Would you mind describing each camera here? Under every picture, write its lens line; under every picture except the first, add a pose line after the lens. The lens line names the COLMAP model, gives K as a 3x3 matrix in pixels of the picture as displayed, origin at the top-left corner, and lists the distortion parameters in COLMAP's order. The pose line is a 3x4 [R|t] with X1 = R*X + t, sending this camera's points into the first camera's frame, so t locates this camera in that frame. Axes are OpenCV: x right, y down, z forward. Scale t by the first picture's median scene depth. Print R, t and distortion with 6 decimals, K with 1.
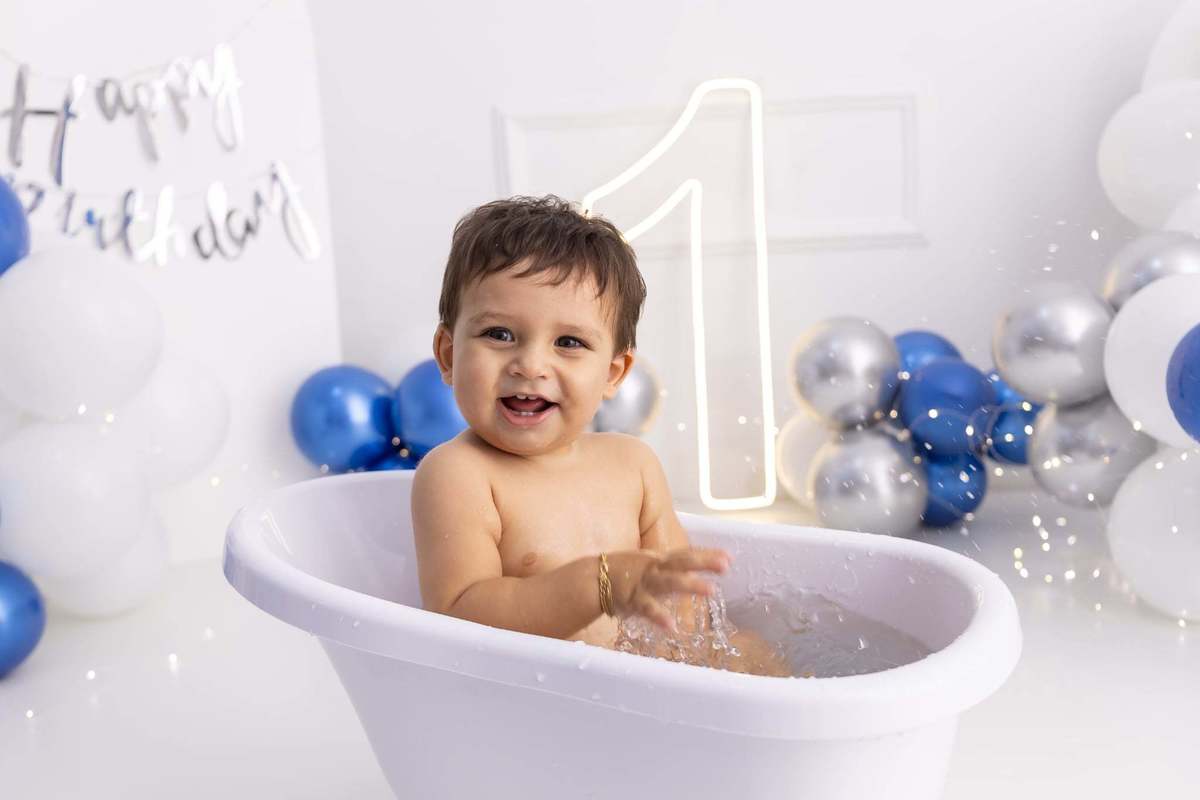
lens RADIAL K [[1284.9, 0, 597.0], [0, 1284.9, 409.2], [0, 0, 1]] dist [0.000238, 0.000000]
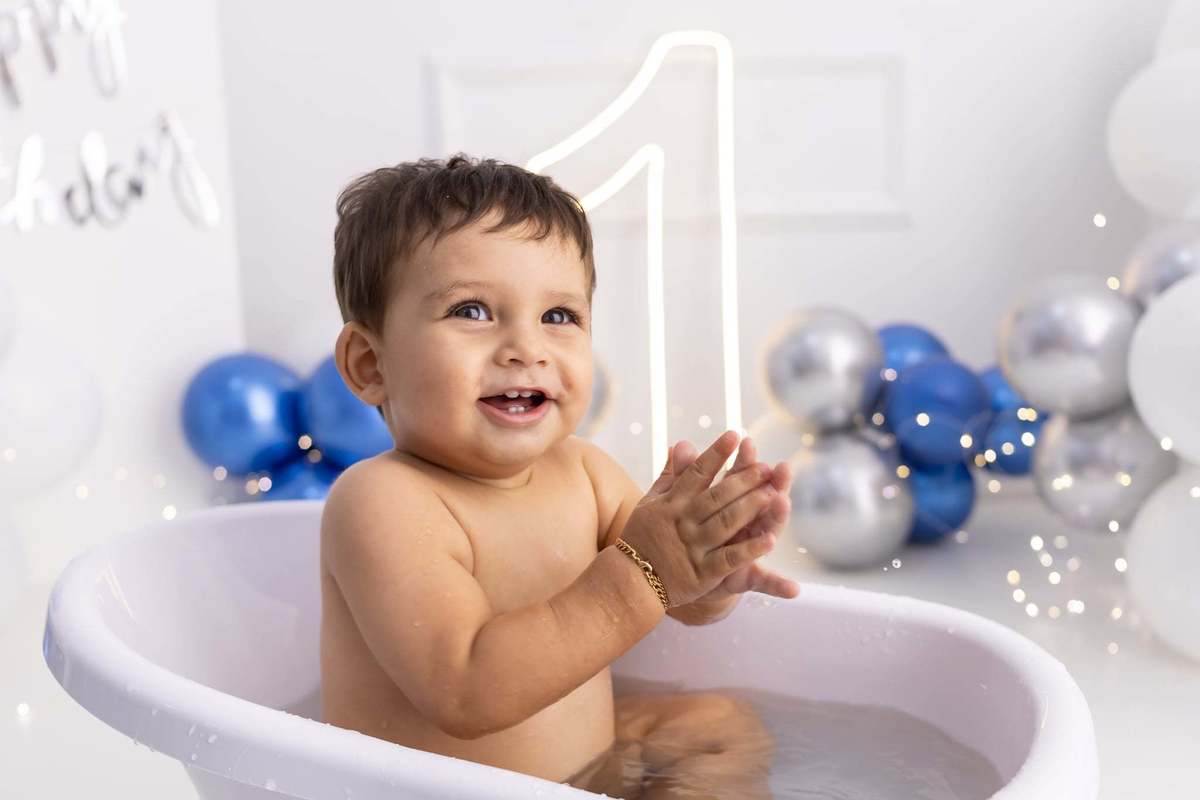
lens RADIAL K [[1284.9, 0, 629.5], [0, 1284.9, 402.6], [0, 0, 1]] dist [0.000238, 0.000000]
pose [[0.997332, 0.013057, 0.071822, -0.002395], [-0.014356, 0.999742, 0.017598, -0.019983], [-0.071574, -0.018582, 0.997262, 0.130091]]
